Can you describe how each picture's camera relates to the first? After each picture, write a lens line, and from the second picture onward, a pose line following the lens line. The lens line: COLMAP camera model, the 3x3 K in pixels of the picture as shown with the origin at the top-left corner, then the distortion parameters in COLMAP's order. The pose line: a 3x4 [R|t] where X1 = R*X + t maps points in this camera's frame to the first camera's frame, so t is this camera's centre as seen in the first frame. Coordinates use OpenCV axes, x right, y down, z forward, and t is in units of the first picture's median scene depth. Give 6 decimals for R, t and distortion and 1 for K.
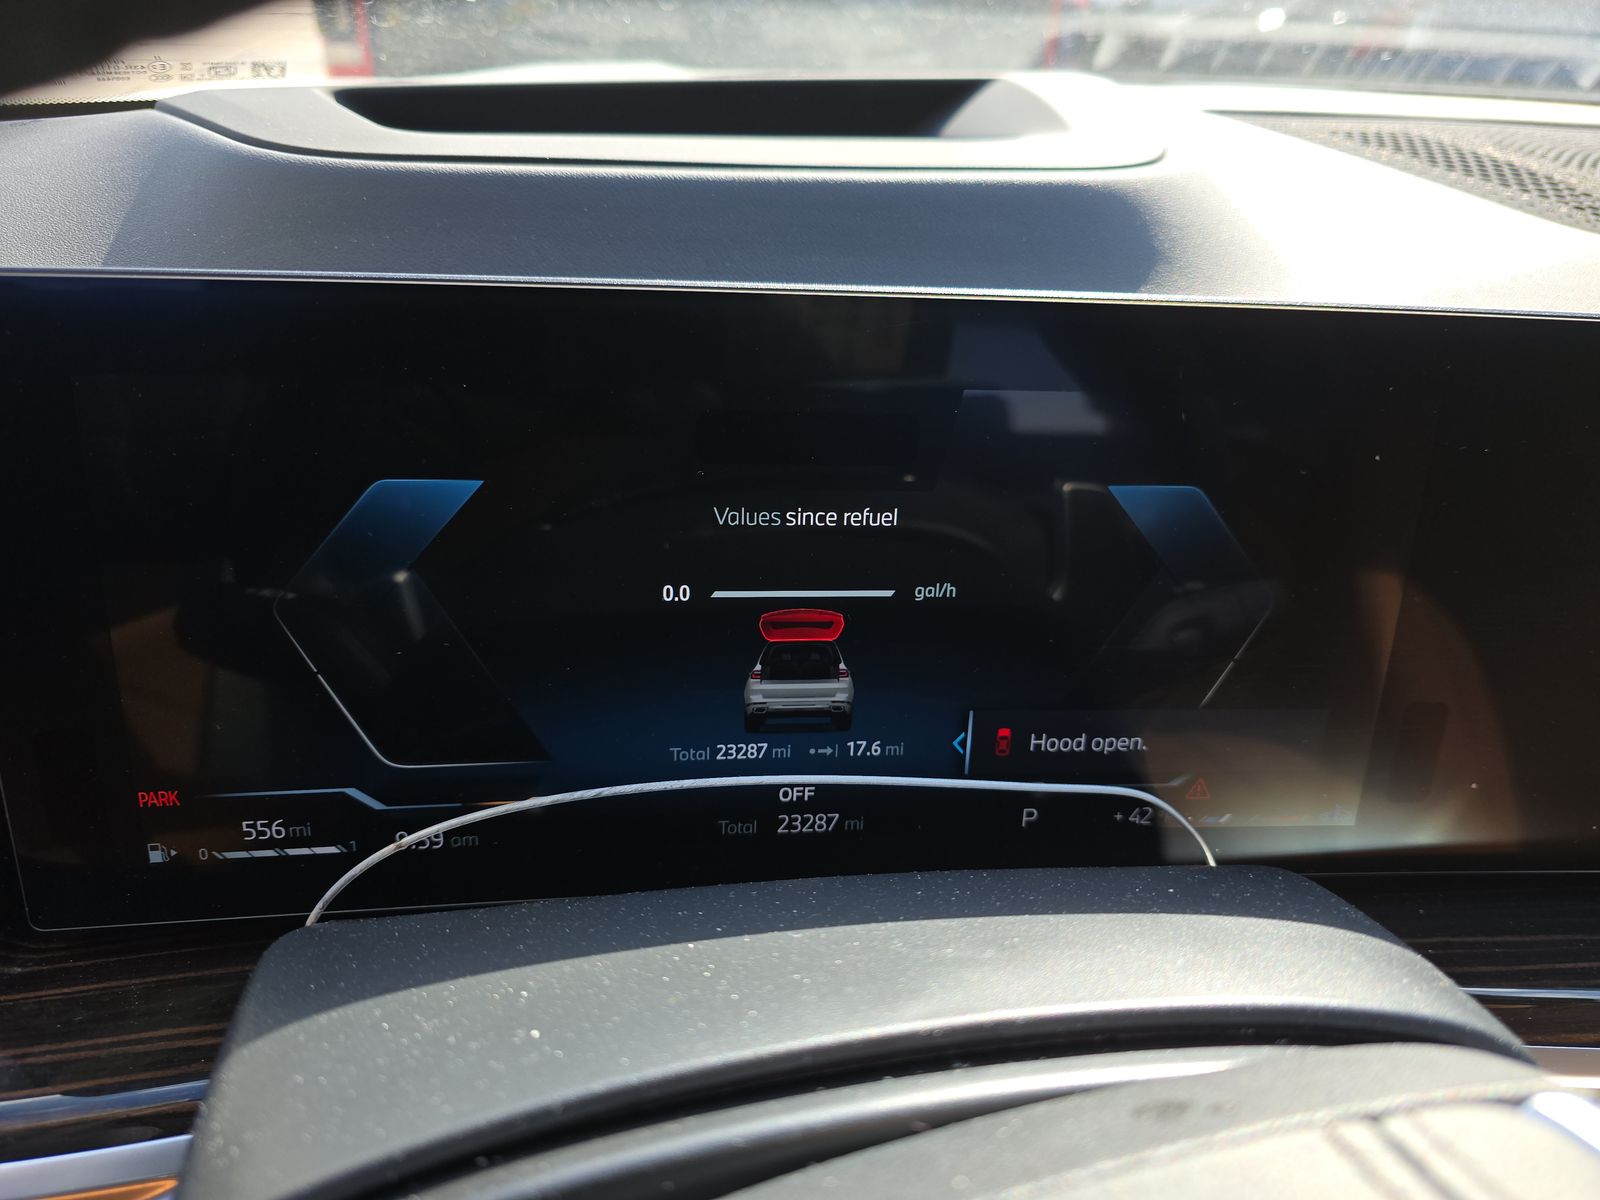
lens RADIAL K [[1103.4, 0, 823.6], [0, 1103.4, 602.9], [0, 0, 1]] dist [0.050447, -0.058520]
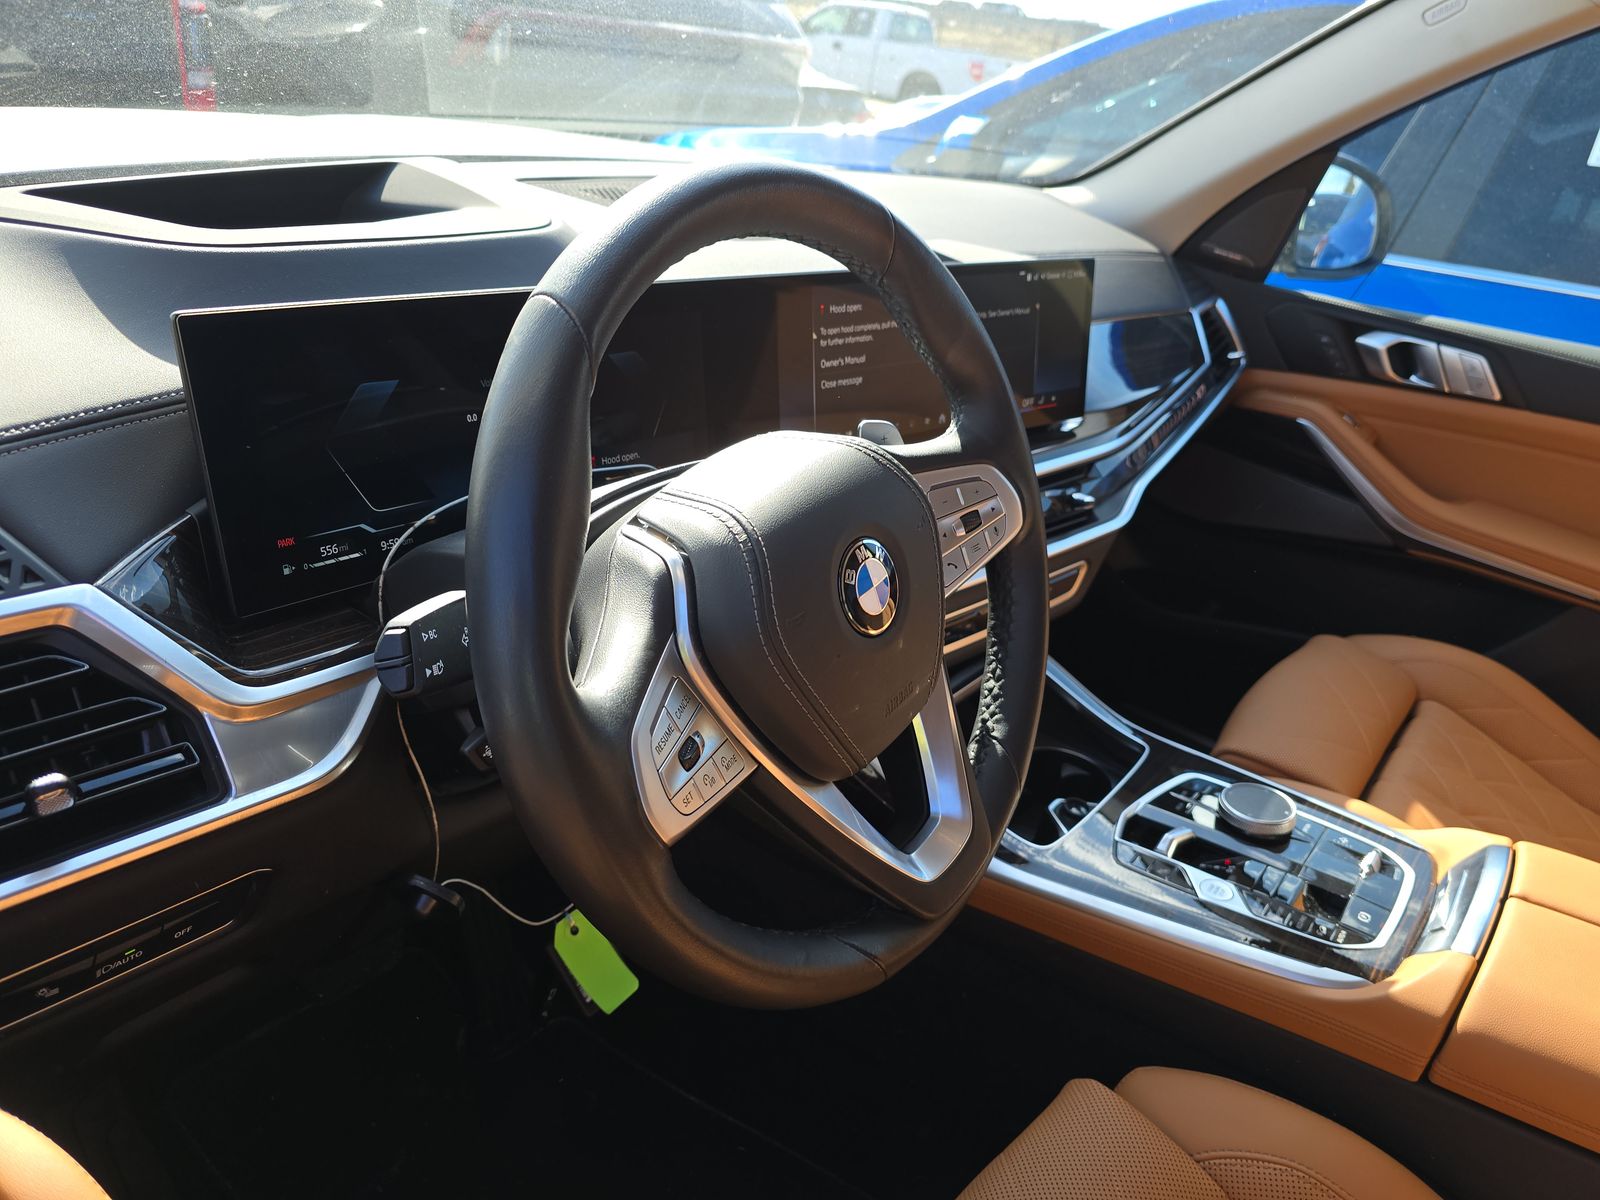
lens RADIAL K [[1103.4, 0, 823.6], [0, 1103.4, 602.9], [0, 0, 1]] dist [0.050447, -0.058520]
pose [[0.744786, -0.263222, 0.613196, -1.075362], [0.247850, 0.962298, 0.112040, 0.278254], [-0.619568, 0.068535, 0.781945, -1.275923]]
